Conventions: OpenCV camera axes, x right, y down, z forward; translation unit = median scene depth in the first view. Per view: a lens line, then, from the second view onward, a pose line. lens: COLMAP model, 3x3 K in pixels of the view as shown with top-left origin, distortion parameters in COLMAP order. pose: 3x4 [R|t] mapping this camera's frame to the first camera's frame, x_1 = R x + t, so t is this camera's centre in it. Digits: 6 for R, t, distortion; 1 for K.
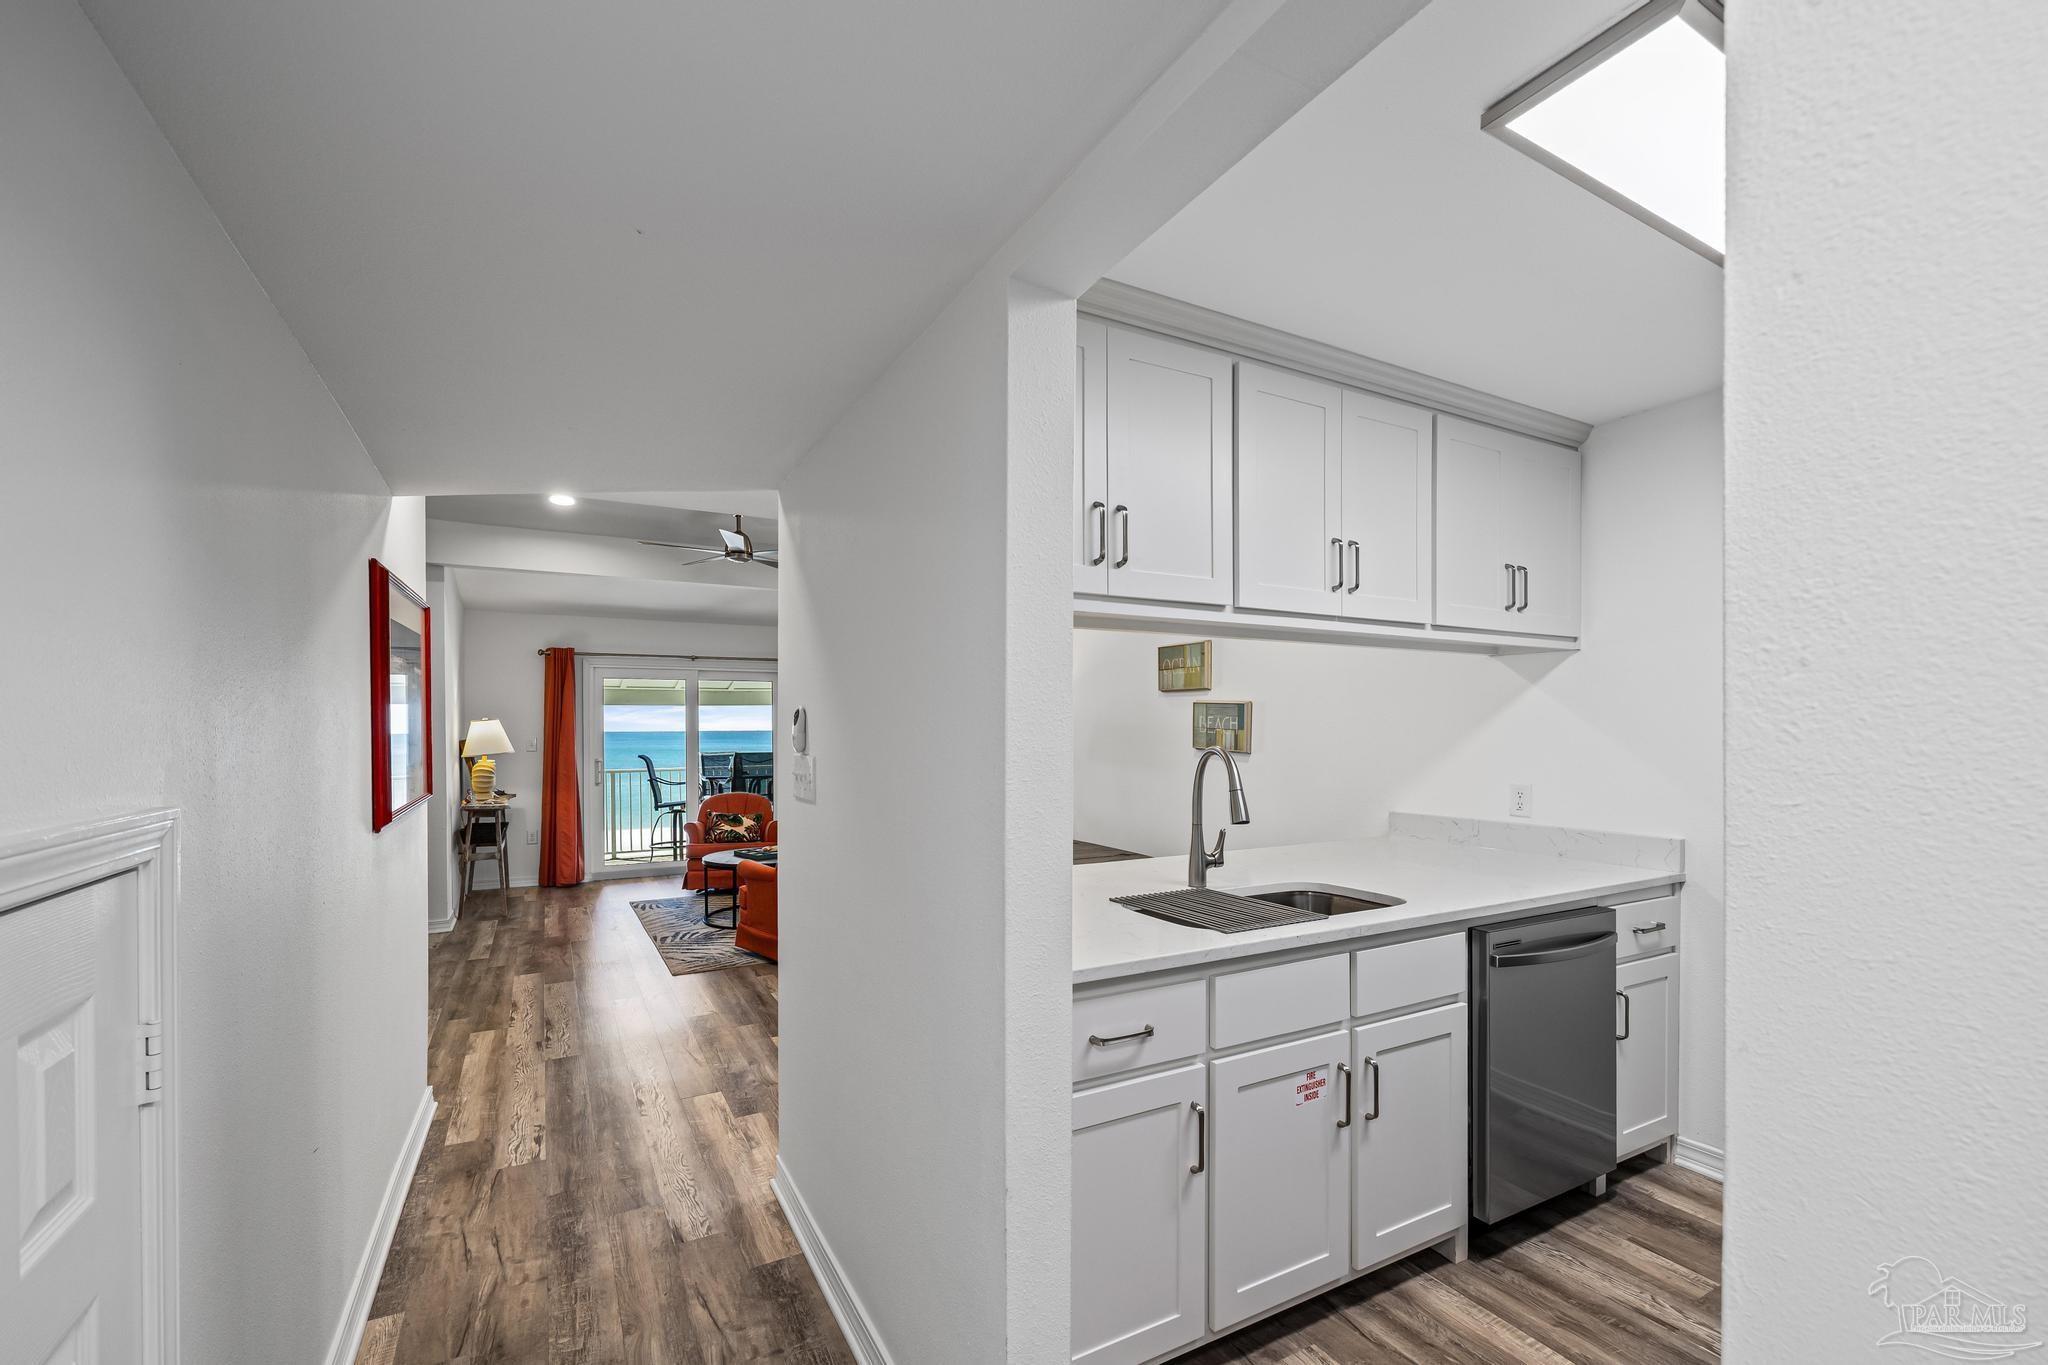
lens RADIAL K [[867.1, 0, 1013.7], [0, 867.1, 716.0], [0, 0, 1]] dist [0.002205, -0.001033]
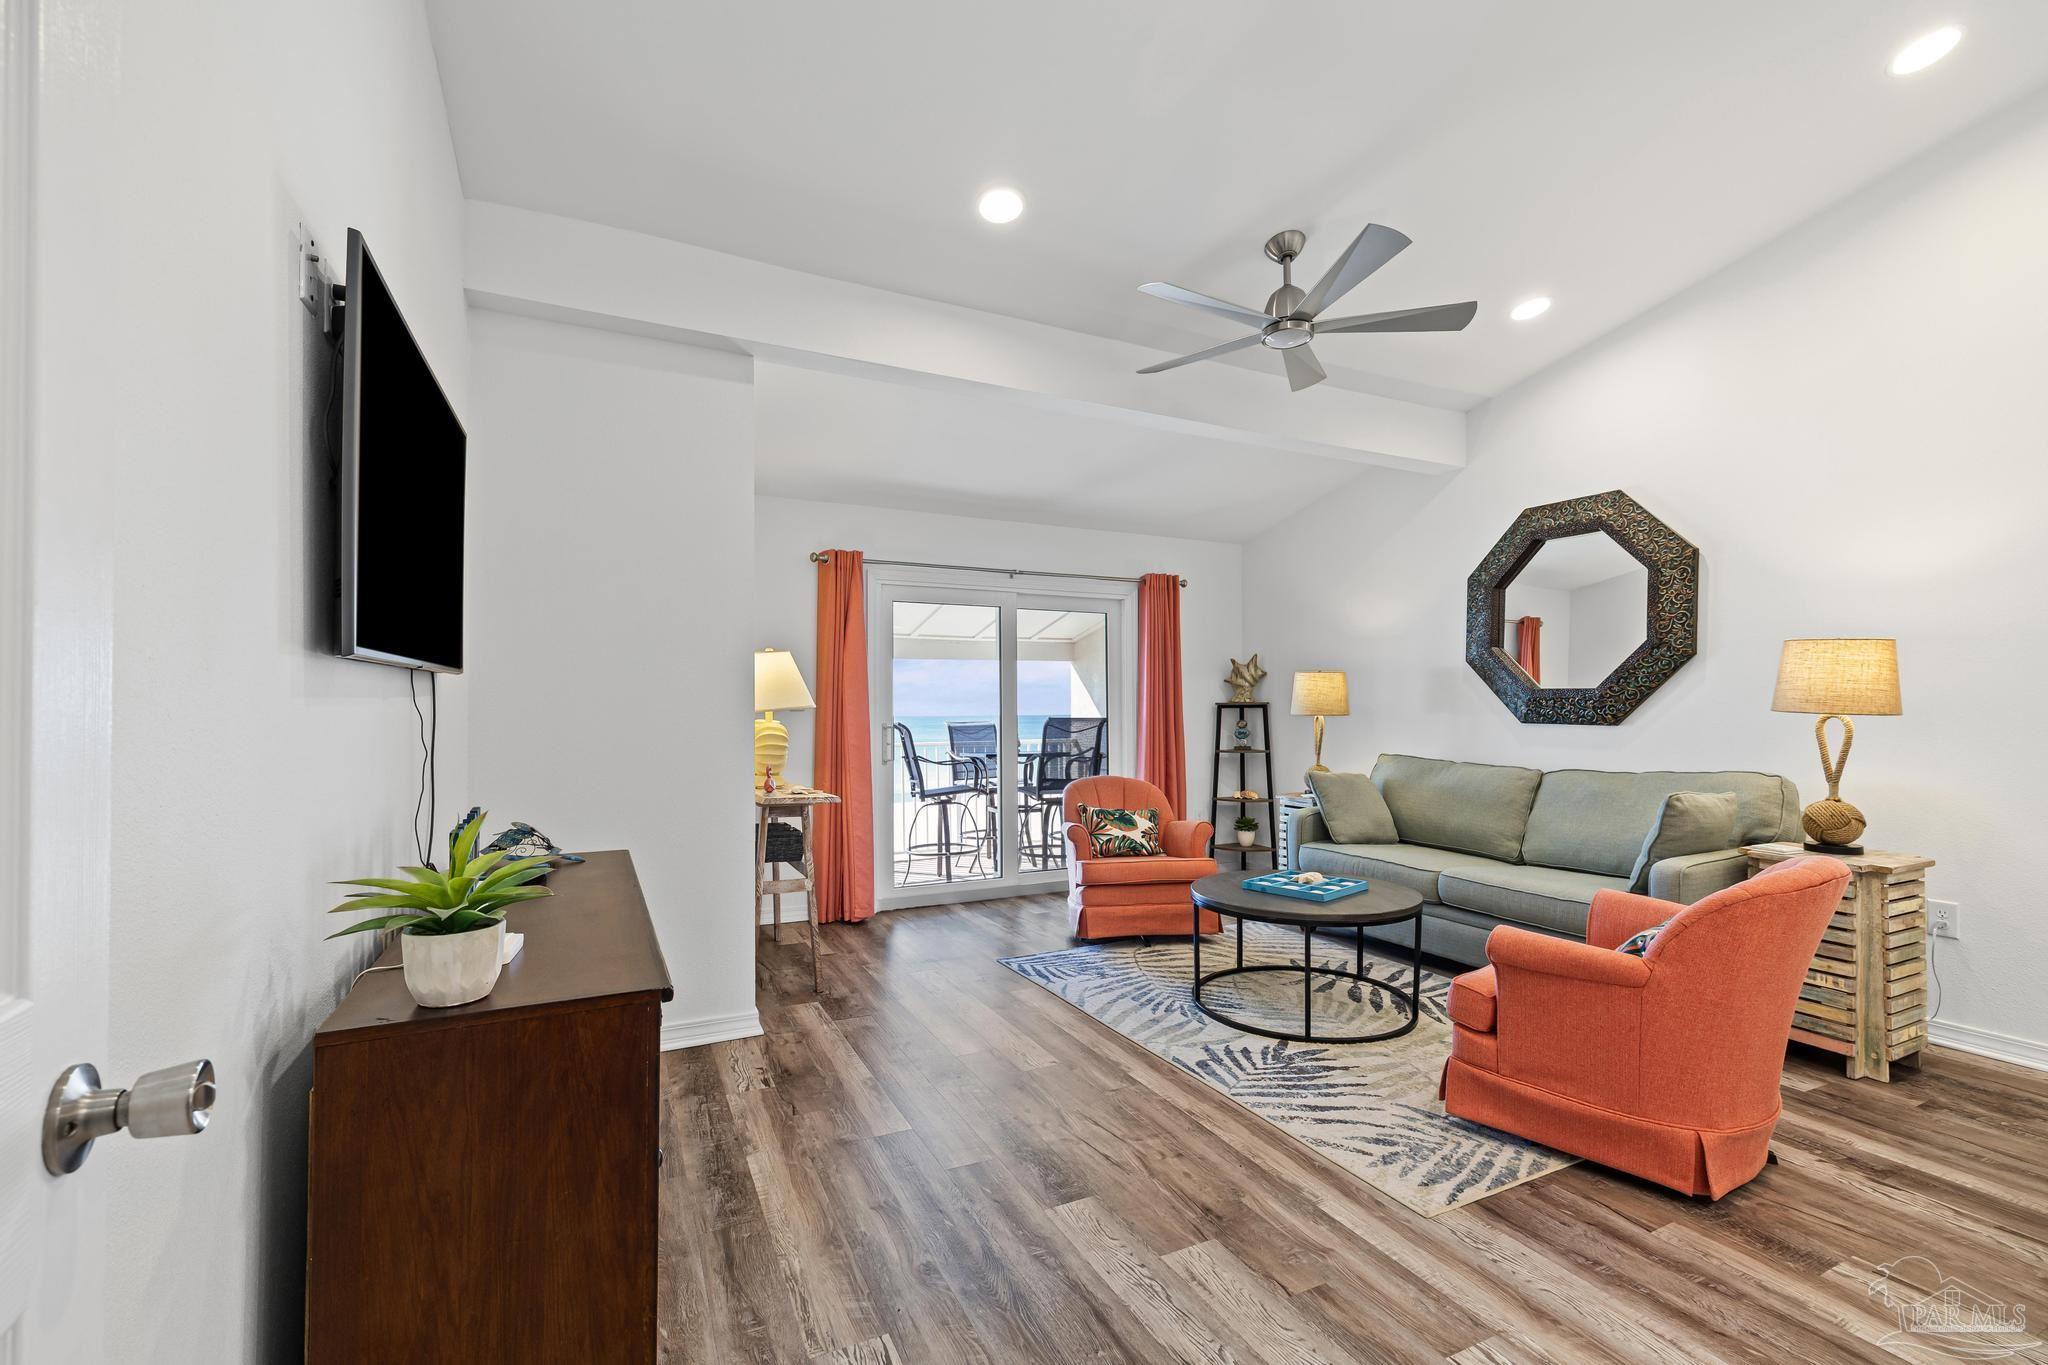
lens RADIAL K [[867.1, 0, 1023.4], [0, 867.1, 695.1], [0, 0, 1]] dist [0.002205, -0.001033]
pose [[0.998875, -0.000724, -0.047416, -0.840830], [0.000437, 0.999982, -0.006060, 0.078369], [0.047419, 0.006033, 0.998857, 0.858607]]
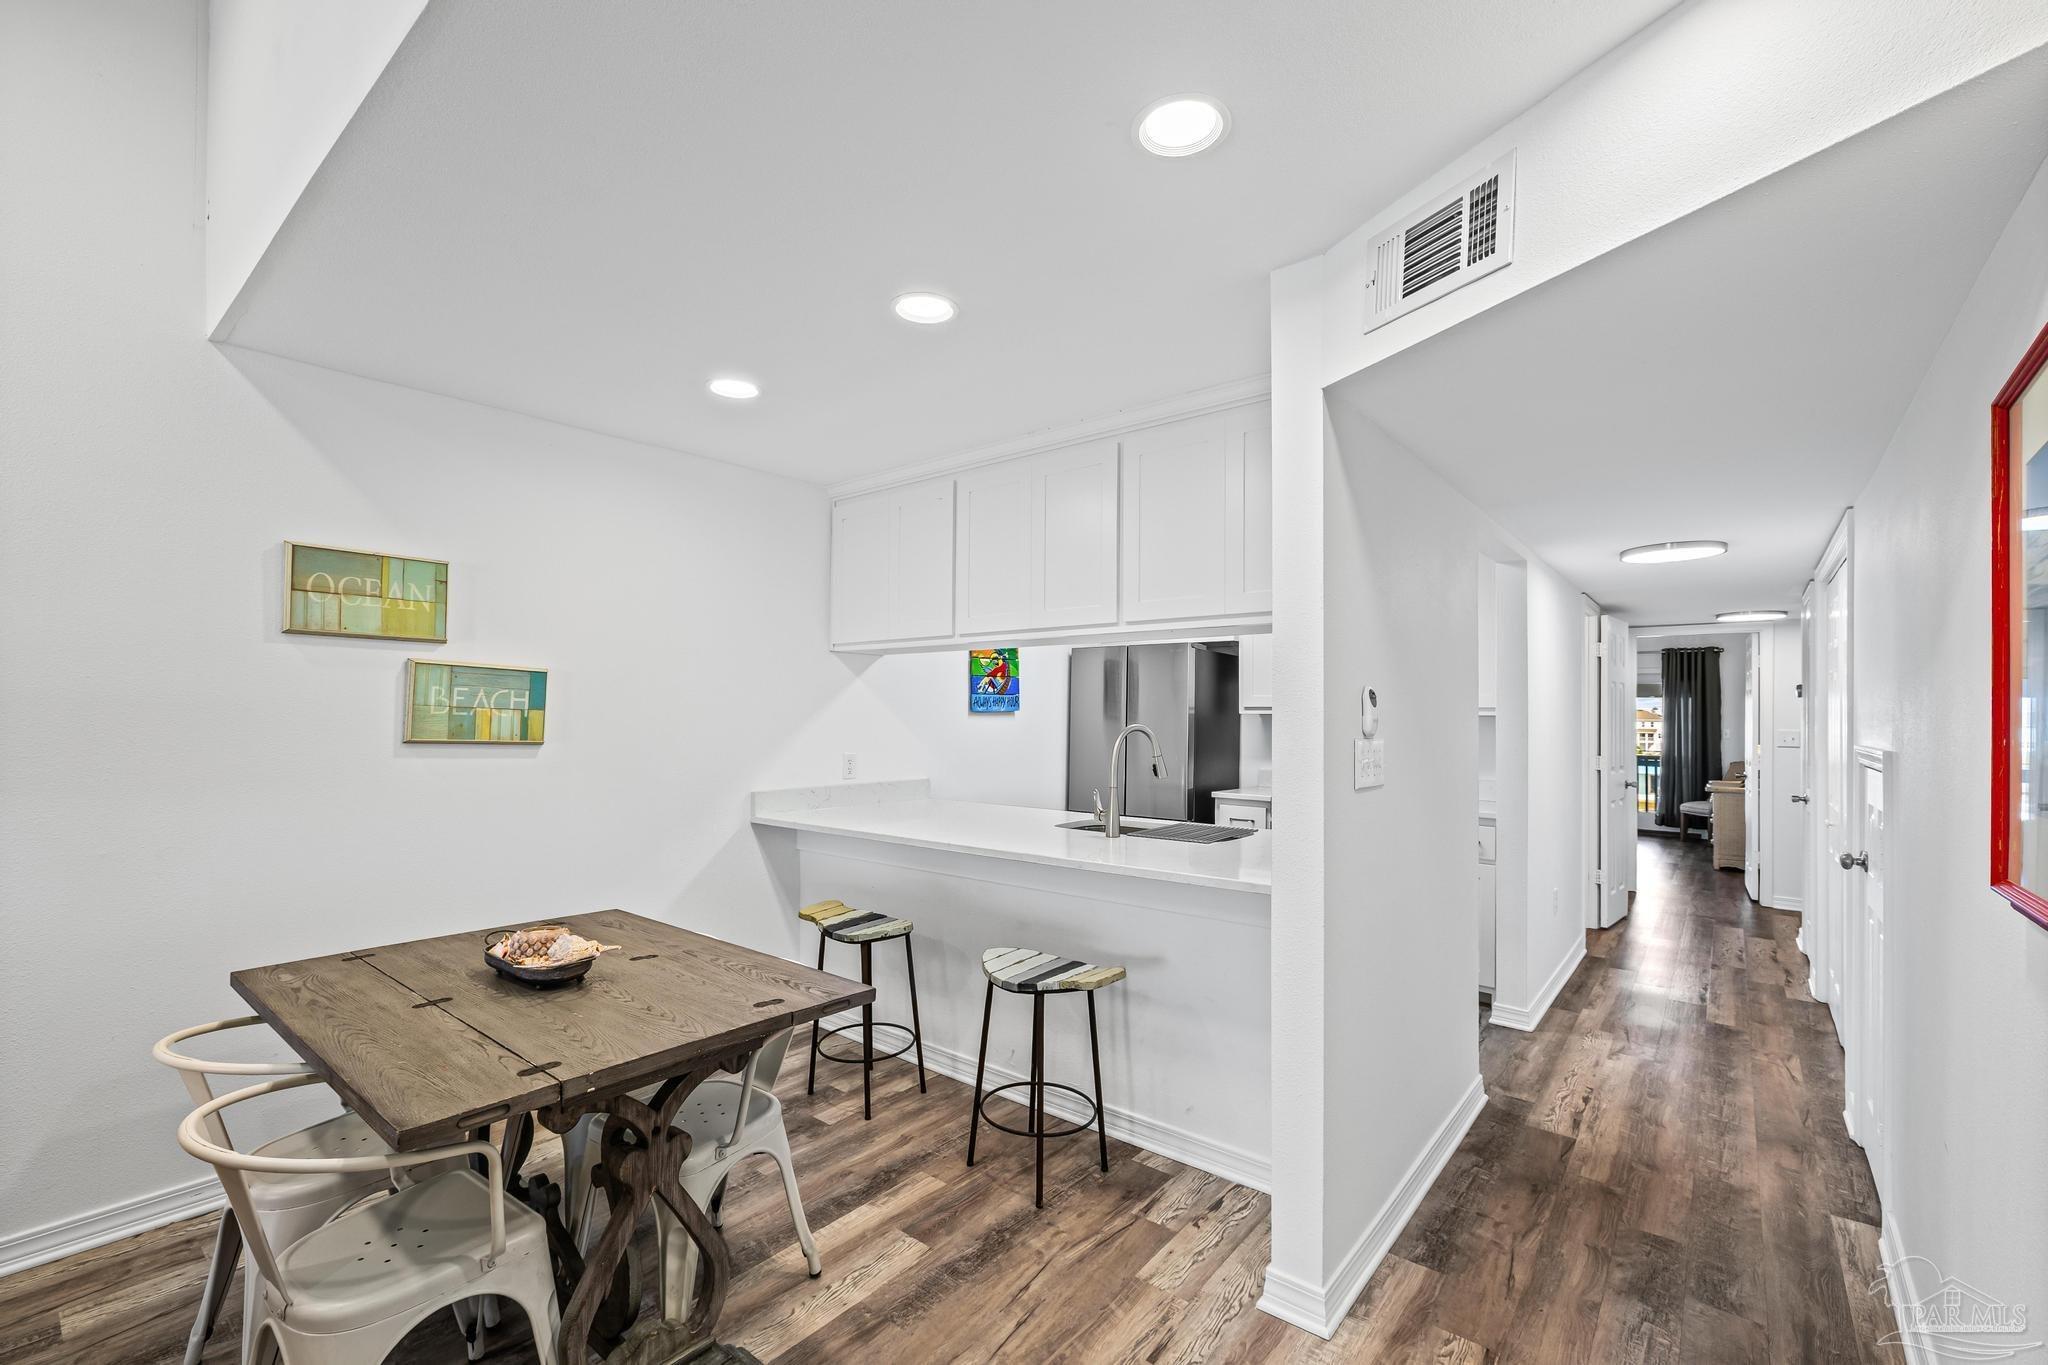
lens RADIAL K [[867.1, 0, 1014.2], [0, 867.1, 708.6], [0, 0, 1]] dist [0.002205, -0.001033]
pose [[-0.372160, 0.003708, 0.928161, -0.685716], [-0.018161, 0.999771, -0.011276, 0.020670], [-0.927991, -0.021053, -0.372007, 1.219693]]
